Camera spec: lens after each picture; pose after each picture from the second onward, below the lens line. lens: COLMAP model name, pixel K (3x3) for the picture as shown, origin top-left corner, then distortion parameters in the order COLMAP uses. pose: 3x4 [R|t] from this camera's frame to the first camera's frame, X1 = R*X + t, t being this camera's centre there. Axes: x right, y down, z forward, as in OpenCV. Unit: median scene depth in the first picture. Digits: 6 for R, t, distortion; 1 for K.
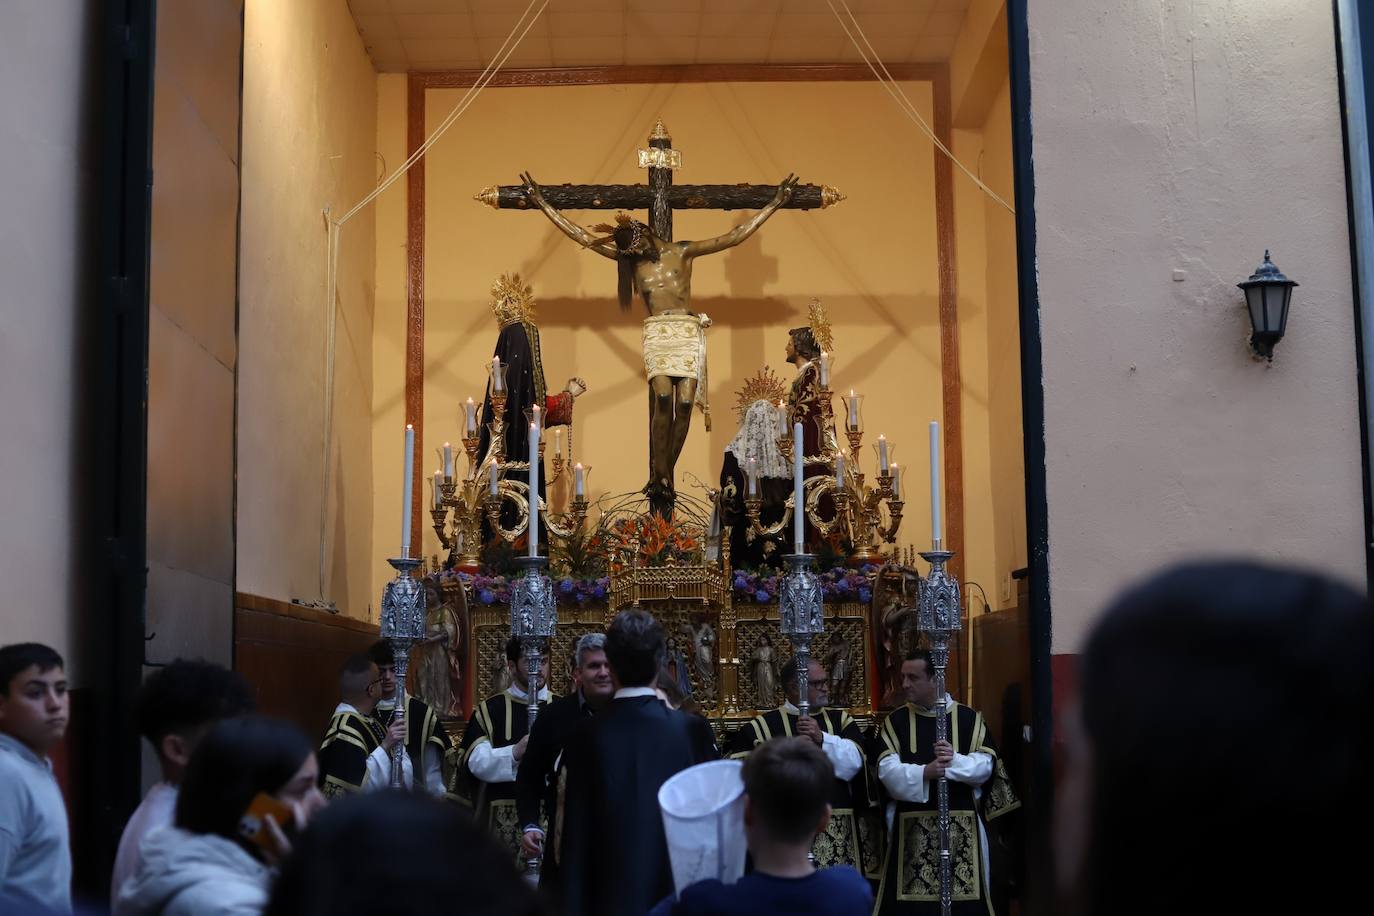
lens RADIAL K [[1994.7, 0, 687.0], [0, 1994.7, 458.0], [0, 0, 1]] dist [-0.095865, -0.046403]
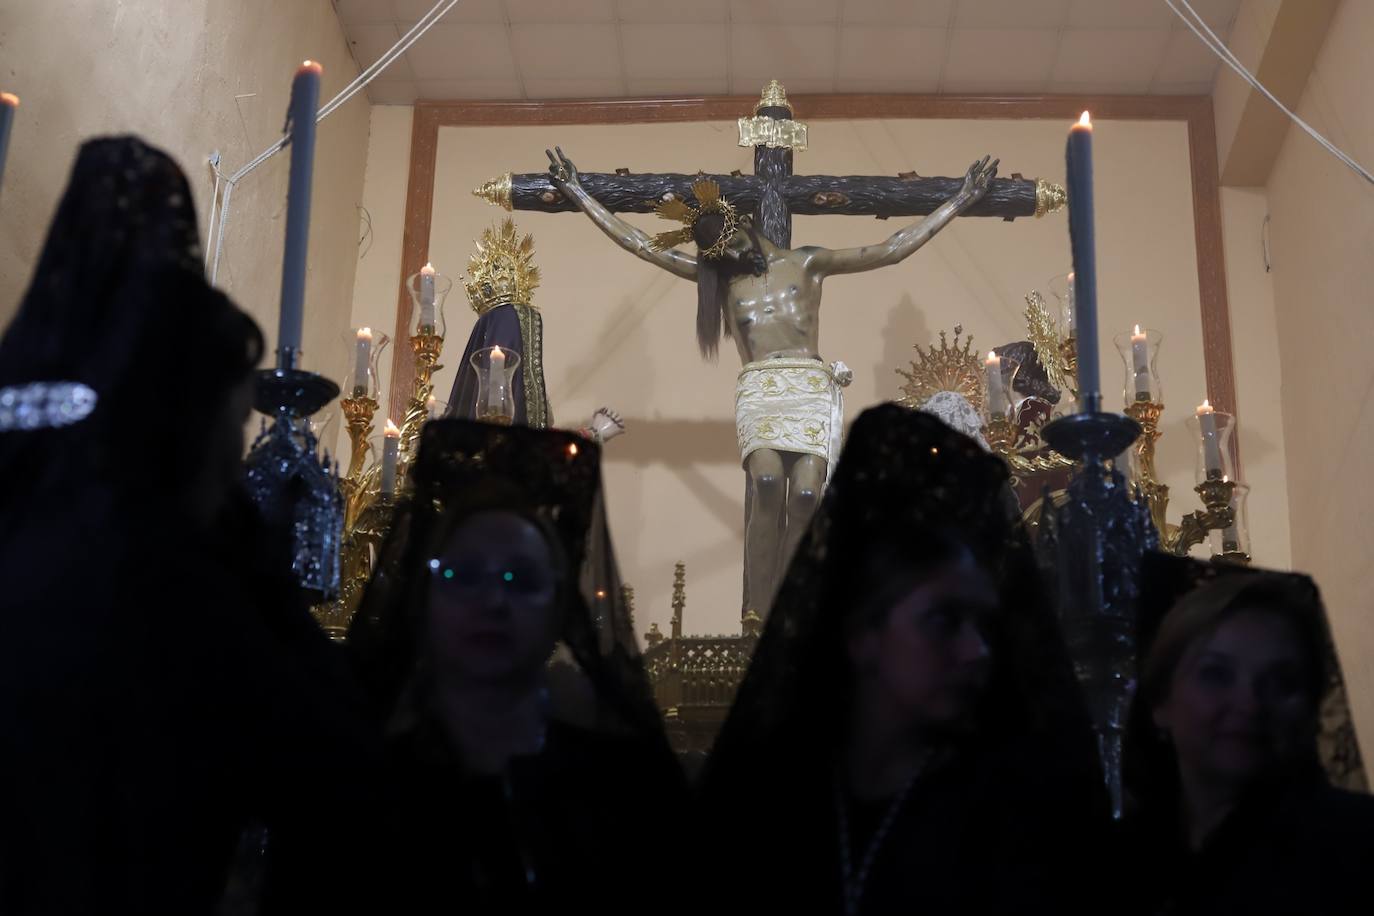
lens RADIAL K [[1994.7, 0, 687.0], [0, 1994.7, 458.0], [0, 0, 1]] dist [-0.095865, -0.046403]
pose [[0.997088, 0.016490, -0.074453, 0.007719], [-0.032987, 0.973534, -0.226148, 0.092483], [0.068753, 0.227945, 0.971244, 0.435627]]
